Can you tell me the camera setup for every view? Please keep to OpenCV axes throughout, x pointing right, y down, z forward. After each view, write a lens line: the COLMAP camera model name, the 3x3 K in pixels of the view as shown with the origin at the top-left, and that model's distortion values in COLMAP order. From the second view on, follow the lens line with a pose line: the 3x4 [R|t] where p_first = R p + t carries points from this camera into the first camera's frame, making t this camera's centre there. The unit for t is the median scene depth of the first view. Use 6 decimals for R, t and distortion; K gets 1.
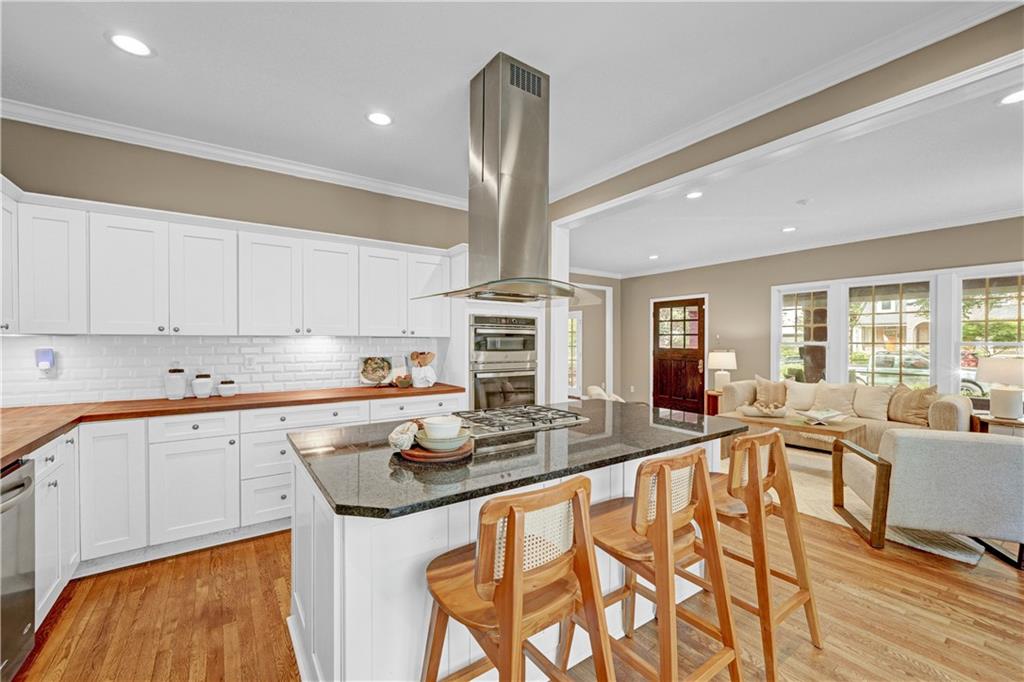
lens RADIAL K [[414.1, 0, 502.7], [0, 414.1, 343.6], [0, 0, 1]] dist [-0.000736, -0.000817]
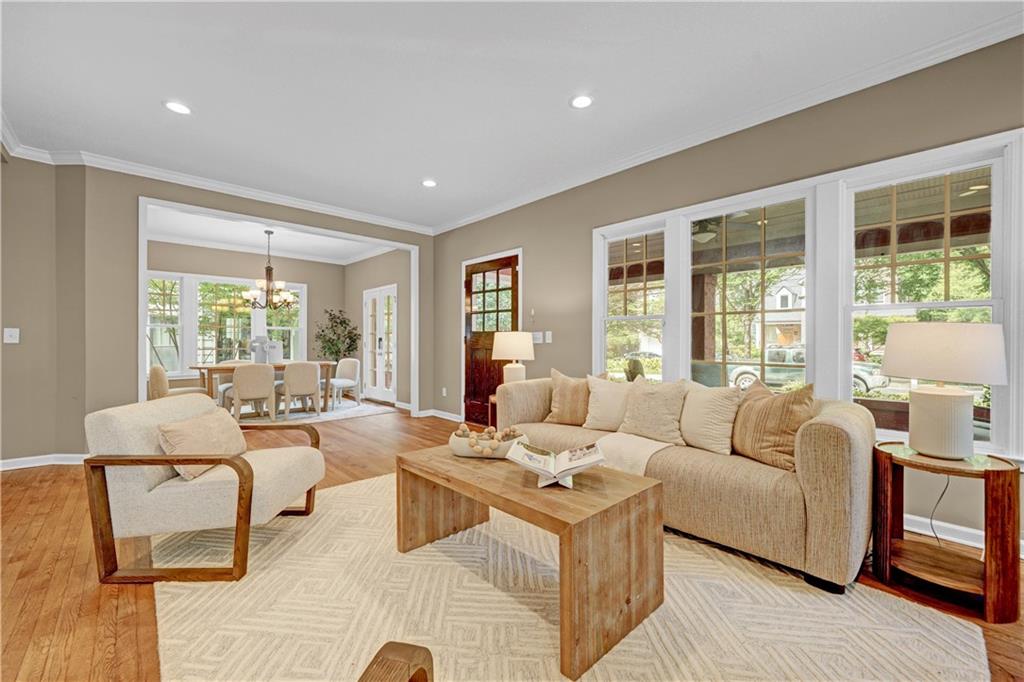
lens RADIAL K [[414.1, 0, 514.9], [0, 414.1, 340.2], [0, 0, 1]] dist [-0.000736, -0.000817]
pose [[0.986817, 0.003807, 0.161794, 0.434005], [-0.002905, 0.999979, -0.005806, 0.035901], [-0.161813, 0.005260, 0.986807, 0.399226]]
